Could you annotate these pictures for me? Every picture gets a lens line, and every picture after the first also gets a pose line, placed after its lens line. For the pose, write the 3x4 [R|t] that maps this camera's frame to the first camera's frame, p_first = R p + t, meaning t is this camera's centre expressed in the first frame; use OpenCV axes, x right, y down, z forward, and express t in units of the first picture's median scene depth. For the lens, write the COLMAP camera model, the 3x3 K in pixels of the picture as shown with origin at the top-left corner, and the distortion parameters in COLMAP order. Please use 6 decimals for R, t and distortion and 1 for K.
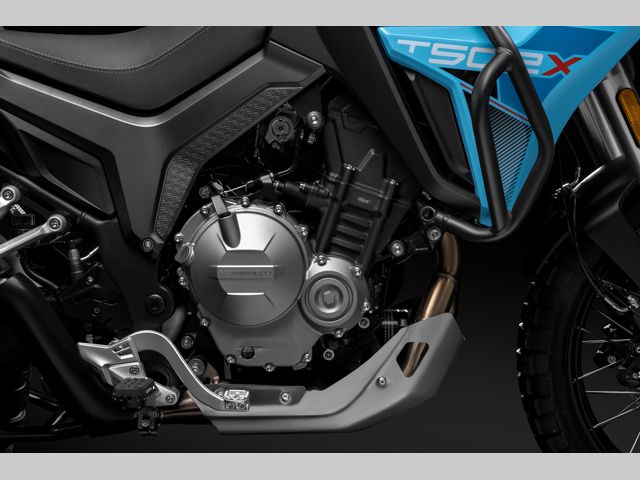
lens RADIAL K [[1119.1, 0, 319.1], [0, 1119.1, 237.2], [0, 0, 1]] dist [0.063973, 0.000000]
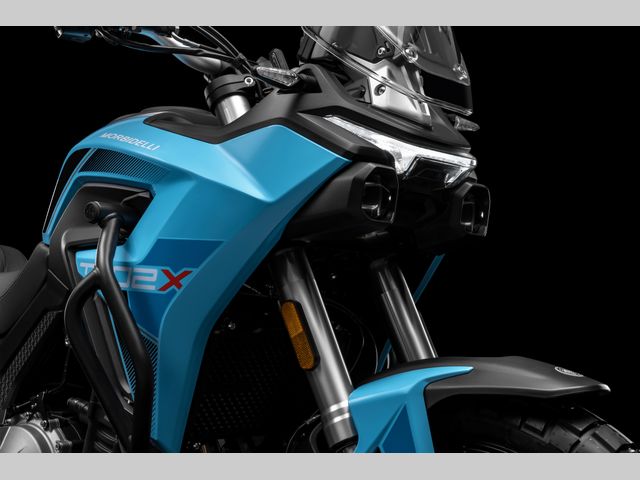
lens RADIAL K [[1119.1, 0, 317.6], [0, 1119.1, 240.2], [0, 0, 1]] dist [0.063973, 0.000000]
pose [[0.741243, -0.072083, -0.667355, 0.885457], [-0.059540, 0.983238, -0.172334, -0.027987], [0.668591, 0.167476, 0.724526, 0.365499]]
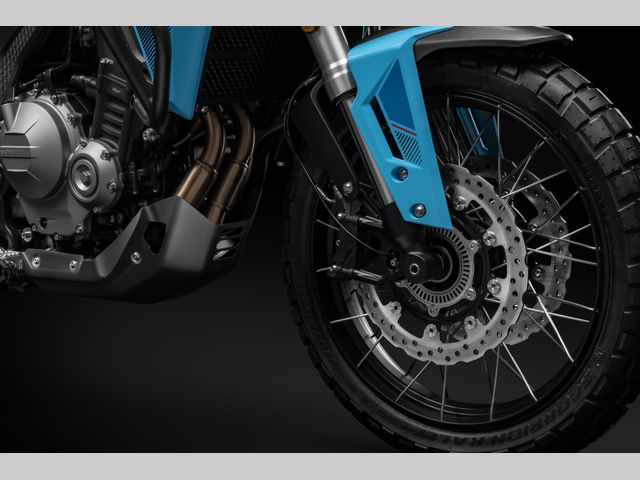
lens RADIAL K [[1297.1, 0, 322.1], [0, 1297.1, 241.7], [0, 0, 1]] dist [0.054447, 0.000000]
pose [[0.782610, 0.052925, -0.620259, 1.015086], [-0.025213, 0.998257, 0.053365, 0.043090], [0.622002, -0.026125, 0.782580, 0.120698]]
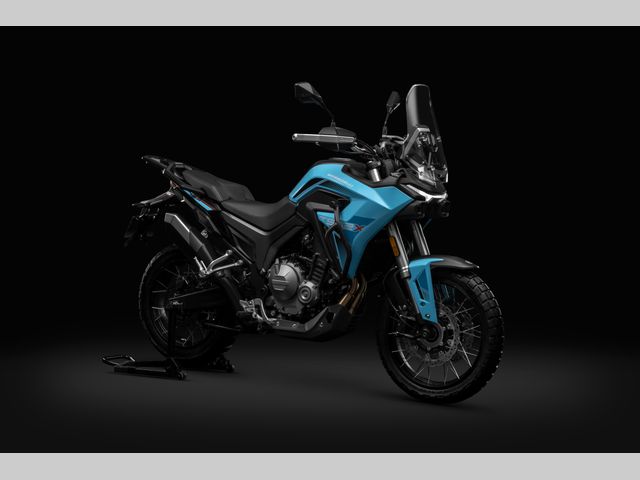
lens RADIAL K [[1955.8, 0, 320.5], [0, 1955.8, 241.4], [0, 0, 1]] dist [-0.032583, 0.000000]
pose [[0.826130, 0.087988, -0.556567, 3.094392], [-0.109571, 0.993964, -0.005503, -0.067514], [0.552724, 0.065530, 0.830784, -3.556302]]
